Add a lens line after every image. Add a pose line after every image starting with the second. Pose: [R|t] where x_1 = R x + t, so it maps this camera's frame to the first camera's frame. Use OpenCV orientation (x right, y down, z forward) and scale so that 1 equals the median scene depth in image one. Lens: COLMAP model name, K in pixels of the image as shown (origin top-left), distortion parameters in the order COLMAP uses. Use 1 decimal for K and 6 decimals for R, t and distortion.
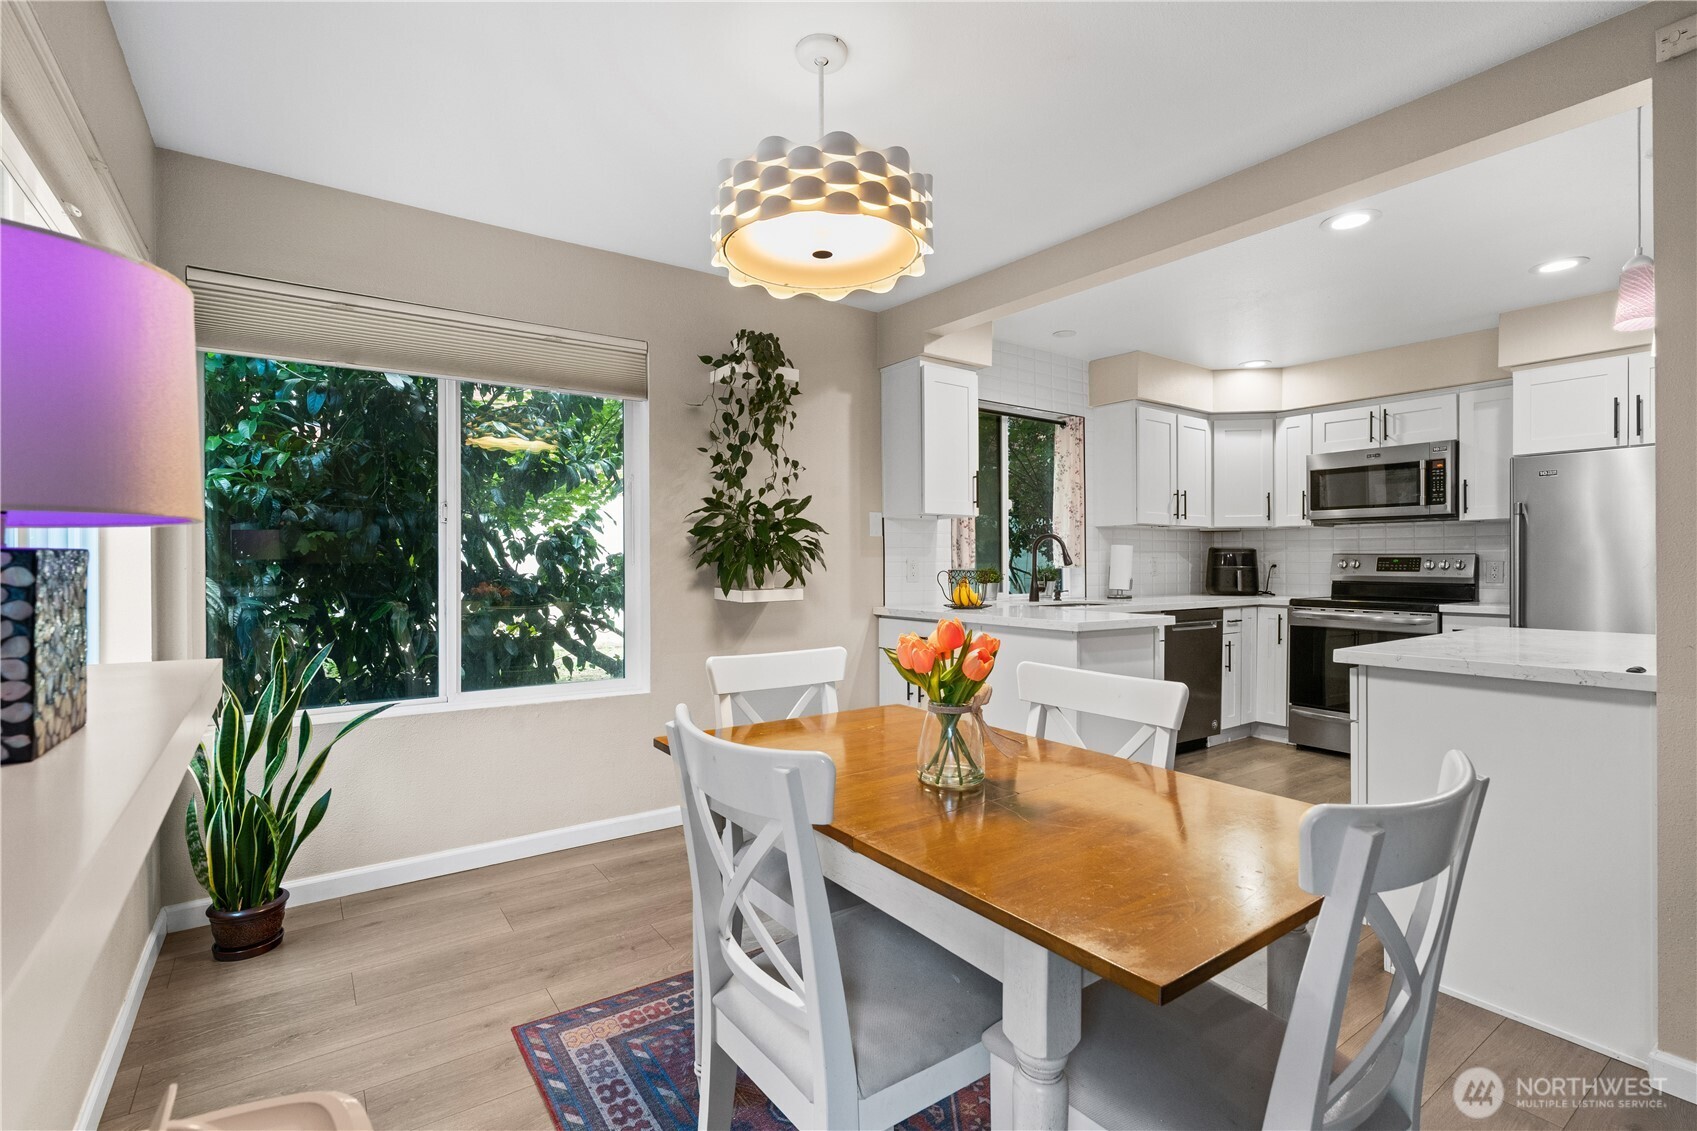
lens RADIAL K [[778.0, 0, 830.8], [0, 778.0, 567.1], [0, 0, 1]] dist [-0.006036, 0.001443]
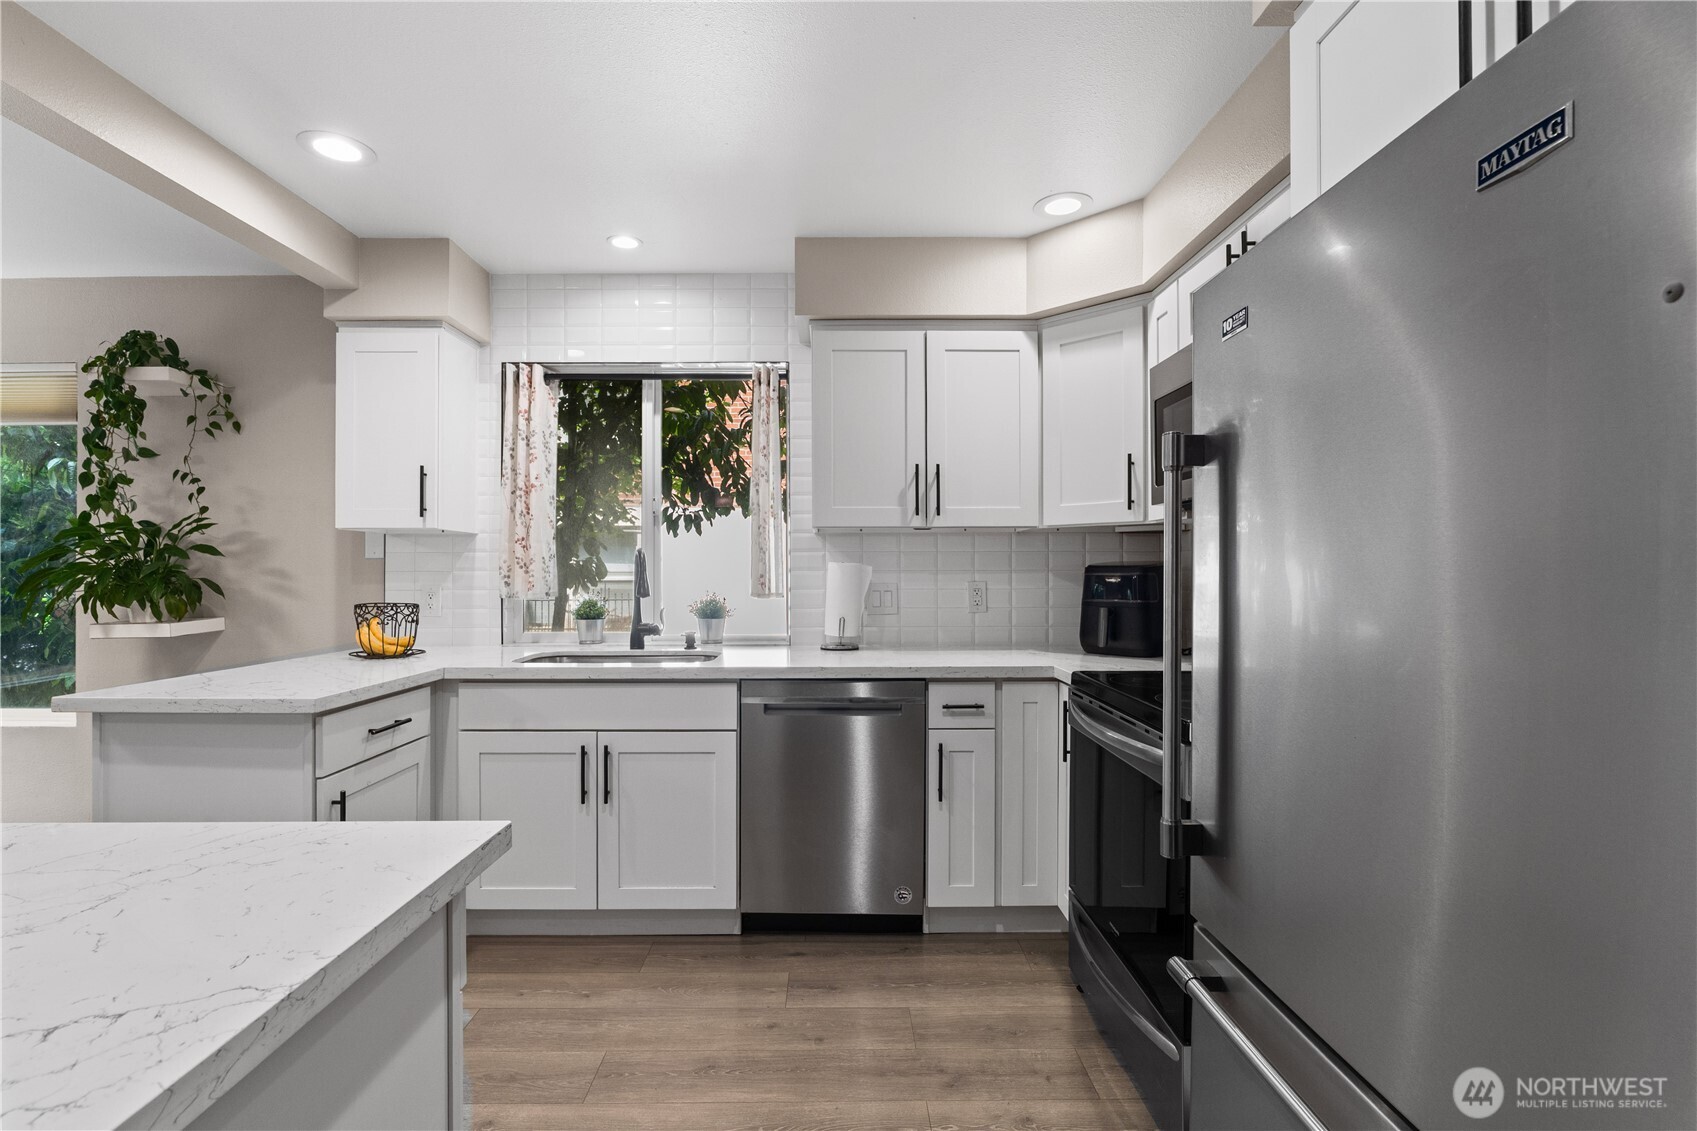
lens RADIAL K [[778.0, 0, 846.4], [0, 778.0, 568.2], [0, 0, 1]] dist [-0.006036, 0.001443]
pose [[0.822484, -0.001650, -0.568786, 0.756716], [-0.001420, 0.999987, -0.004953, -0.021347], [0.568786, 0.004881, 0.822471, 0.521834]]
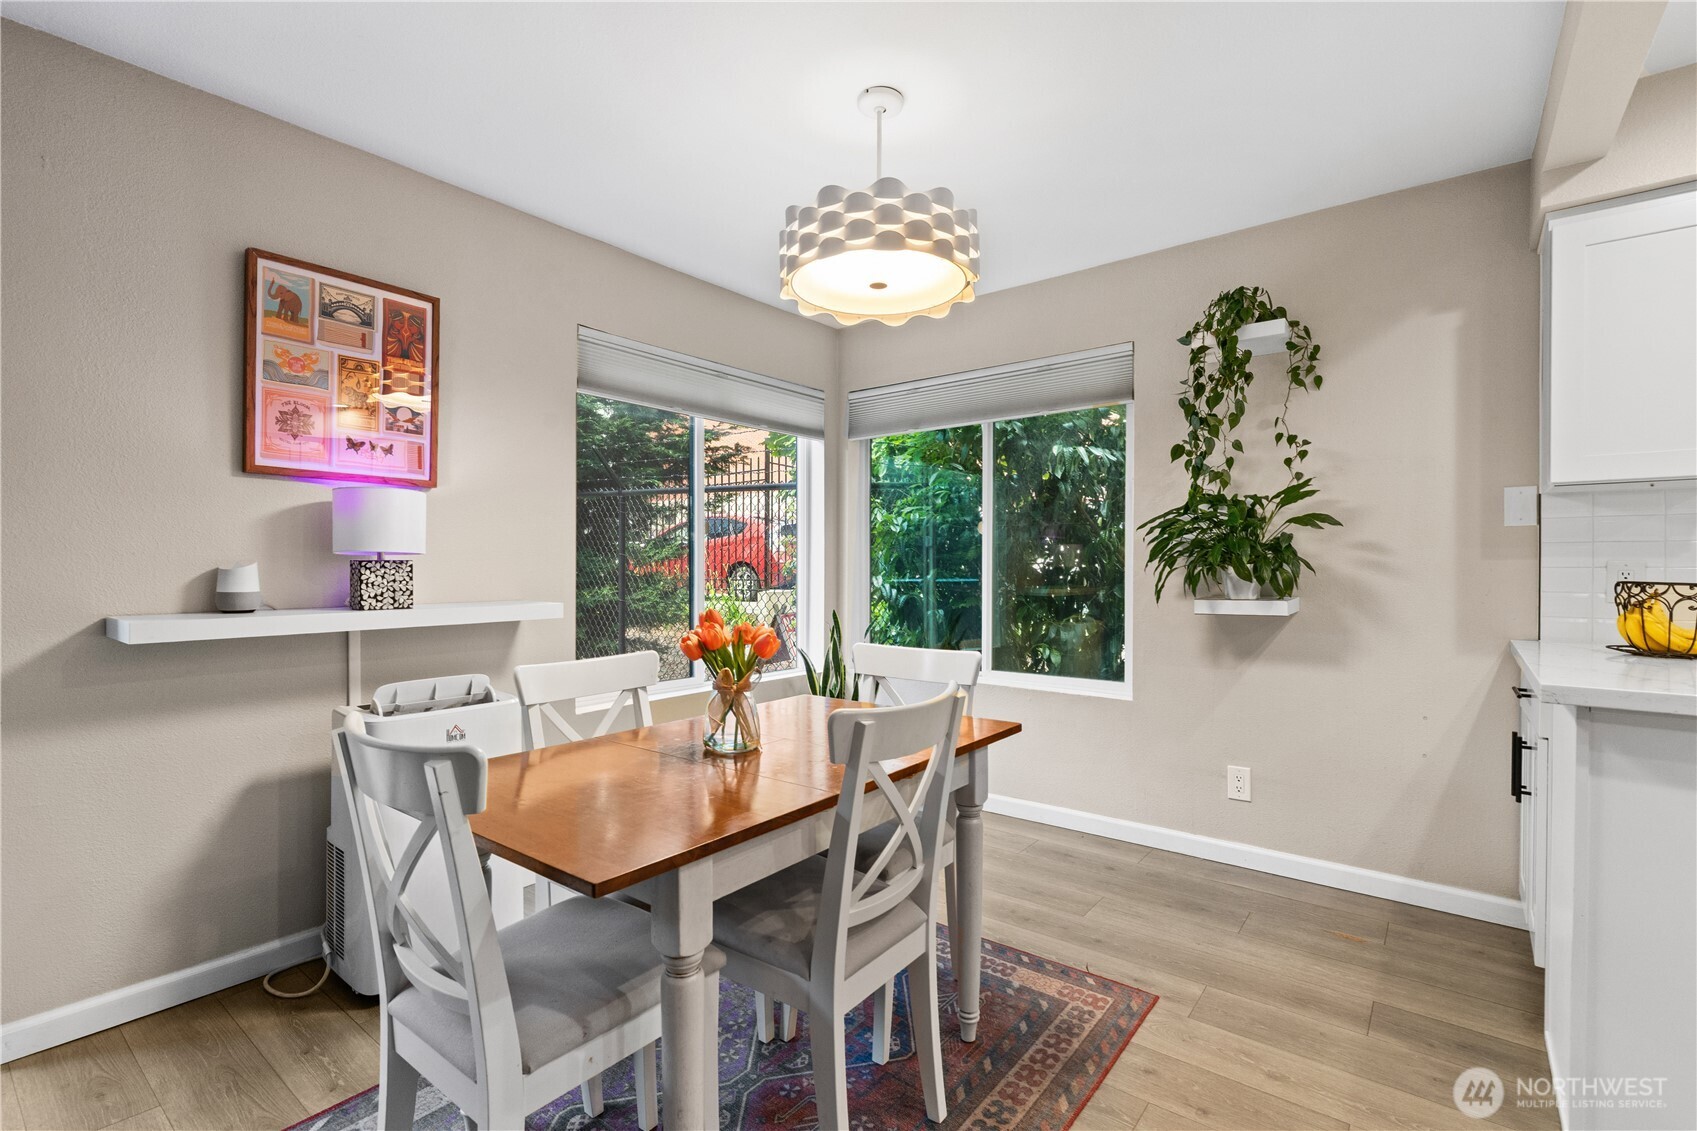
lens RADIAL K [[778.0, 0, 839.4], [0, 778.0, 566.9], [0, 0, 1]] dist [-0.006036, 0.001443]
pose [[0.281228, 0.000308, -0.959641, 0.417269], [-0.009092, 0.999956, -0.002343, -0.000055], [0.959598, 0.009384, 0.281219, 0.259565]]
